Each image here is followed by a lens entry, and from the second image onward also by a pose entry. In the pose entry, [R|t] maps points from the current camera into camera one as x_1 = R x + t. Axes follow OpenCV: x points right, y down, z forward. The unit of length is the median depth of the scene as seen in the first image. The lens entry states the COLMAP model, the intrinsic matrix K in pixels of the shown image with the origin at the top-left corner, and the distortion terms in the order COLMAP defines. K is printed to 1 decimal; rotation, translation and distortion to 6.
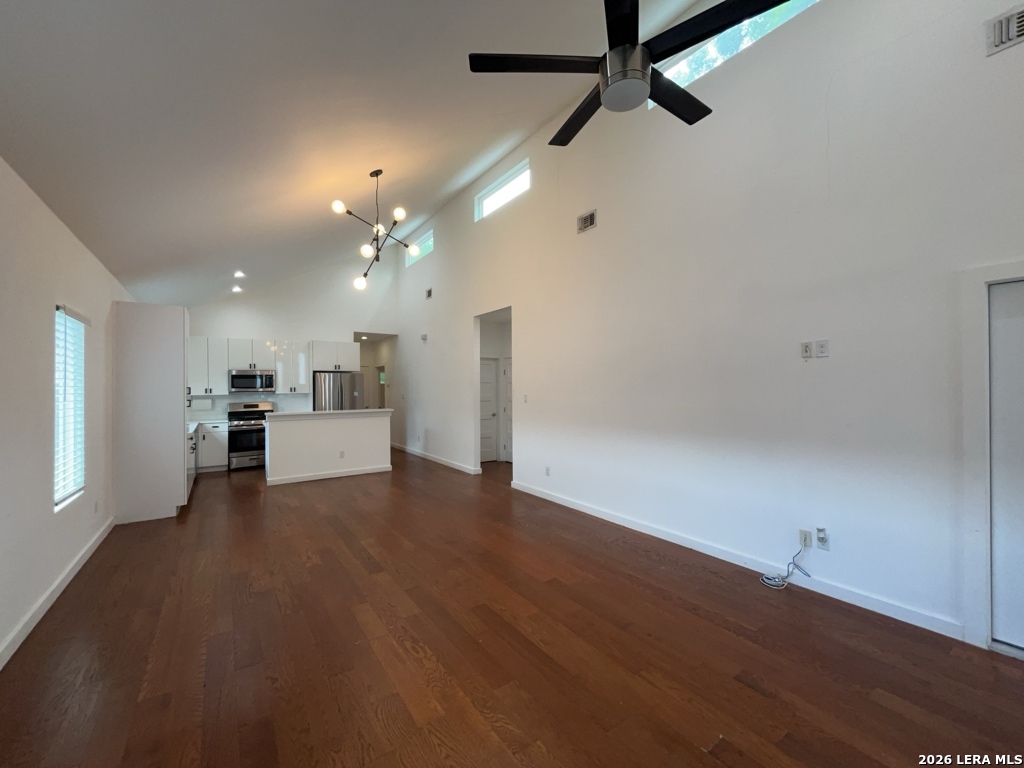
lens RADIAL K [[414.0, 0, 514.6], [0, 414.0, 385.1], [0, 0, 1]] dist [-0.002076, -0.000616]
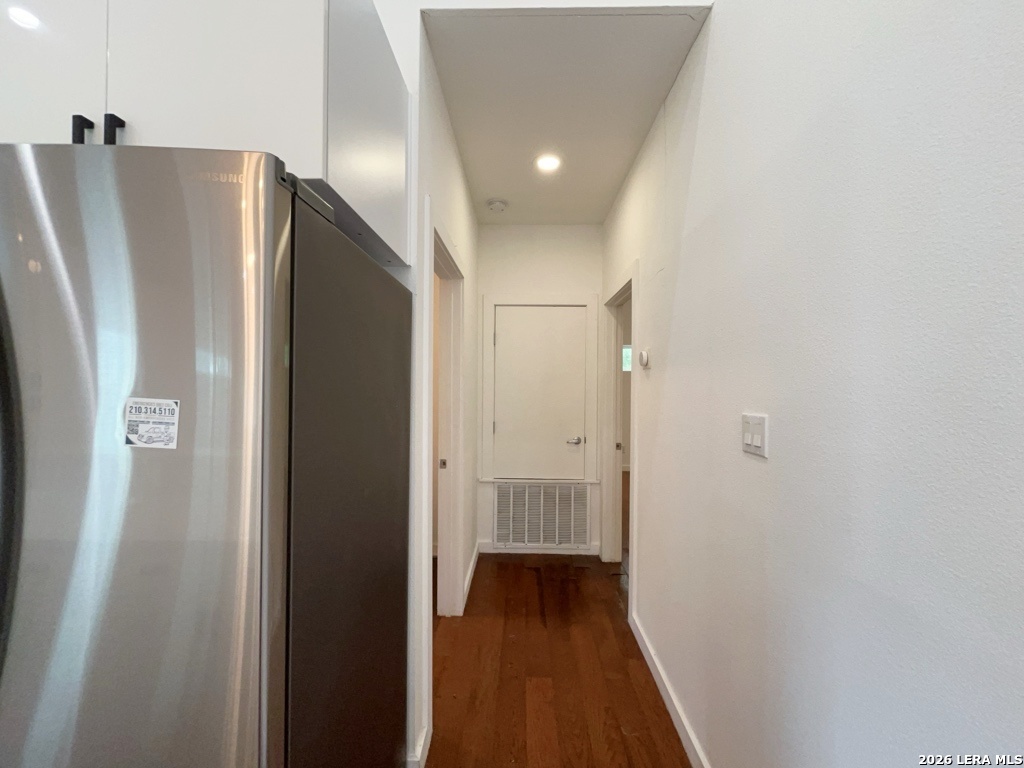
lens RADIAL K [[414.0, 0, 514.6], [0, 414.0, 385.1], [0, 0, 1]] dist [-0.002076, -0.000616]
pose [[0.804262, 0.016617, -0.594043, -0.309431], [-0.011590, 0.999857, 0.012277, 0.013548], [0.594162, -0.002989, 0.804339, 1.050585]]
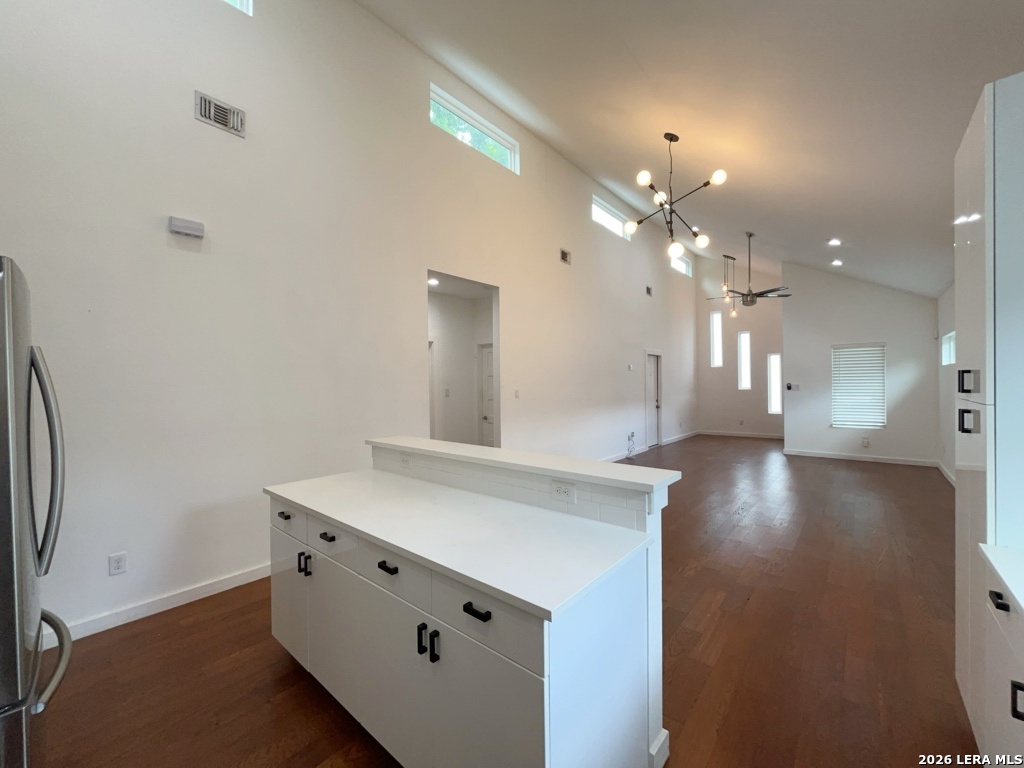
lens RADIAL K [[414.0, 0, 514.6], [0, 414.0, 385.1], [0, 0, 1]] dist [-0.002076, -0.000616]
pose [[-0.249613, 0.001234, 0.968345, -0.651516], [0.007901, 0.999968, 0.000762, 0.008677], [-0.968313, 0.007841, -0.249615, 0.911503]]
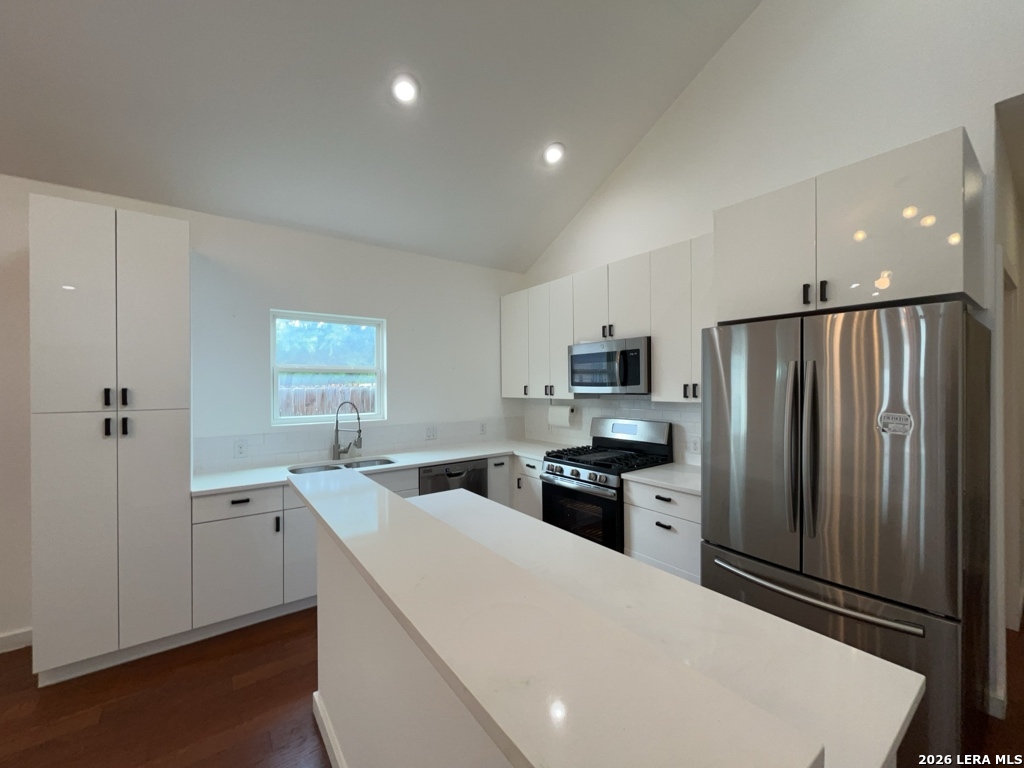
lens RADIAL K [[414.0, 0, 514.6], [0, 414.0, 385.1], [0, 0, 1]] dist [-0.002076, -0.000616]
pose [[0.024717, 0.012581, -0.999615, -0.229937], [0.011730, 0.999848, 0.012874, 0.000860], [0.999626, -0.012043, 0.024566, 0.899296]]
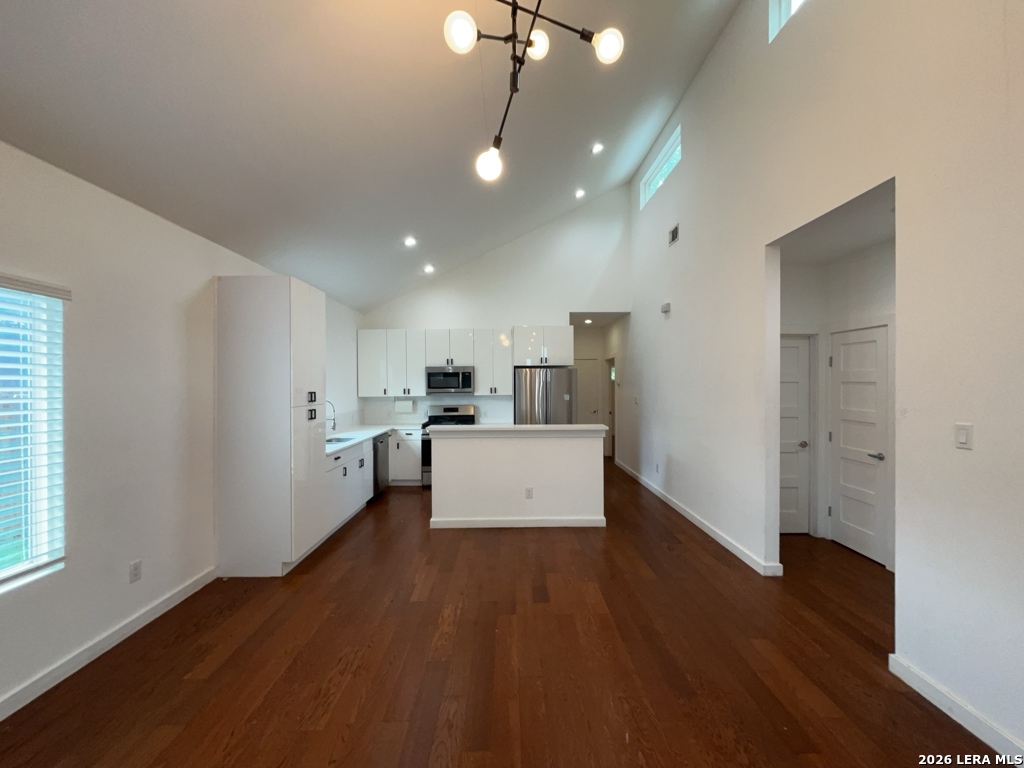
lens RADIAL K [[414.0, 0, 514.6], [0, 414.0, 385.1], [0, 0, 1]] dist [-0.002076, -0.000616]
pose [[0.825481, 0.006365, -0.564394, -0.059713], [0.001185, 0.999915, 0.013009, -0.009747], [0.564428, -0.011408, 0.825403, 0.390776]]
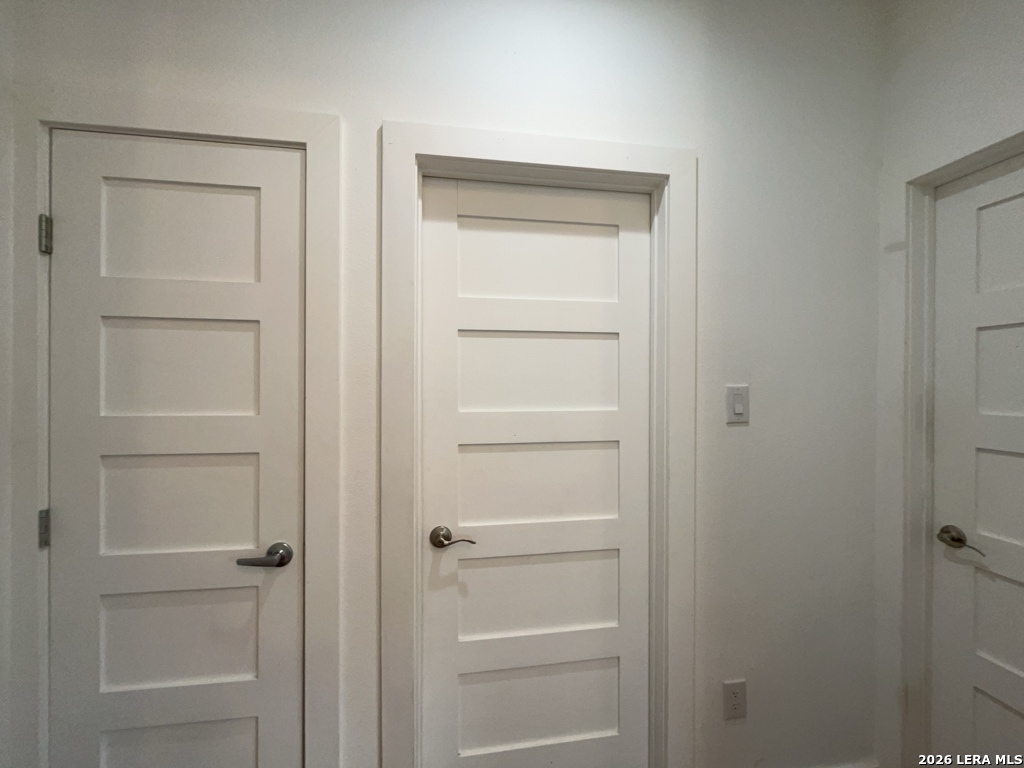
lens RADIAL K [[414.0, 0, 514.6], [0, 414.0, 385.1], [0, 0, 1]] dist [-0.002076, -0.000616]
pose [[0.447504, 0.003240, 0.894276, -0.075783], [-0.009391, 0.999955, 0.001077, 0.014301], [-0.894233, -0.008880, 0.447514, 0.847662]]
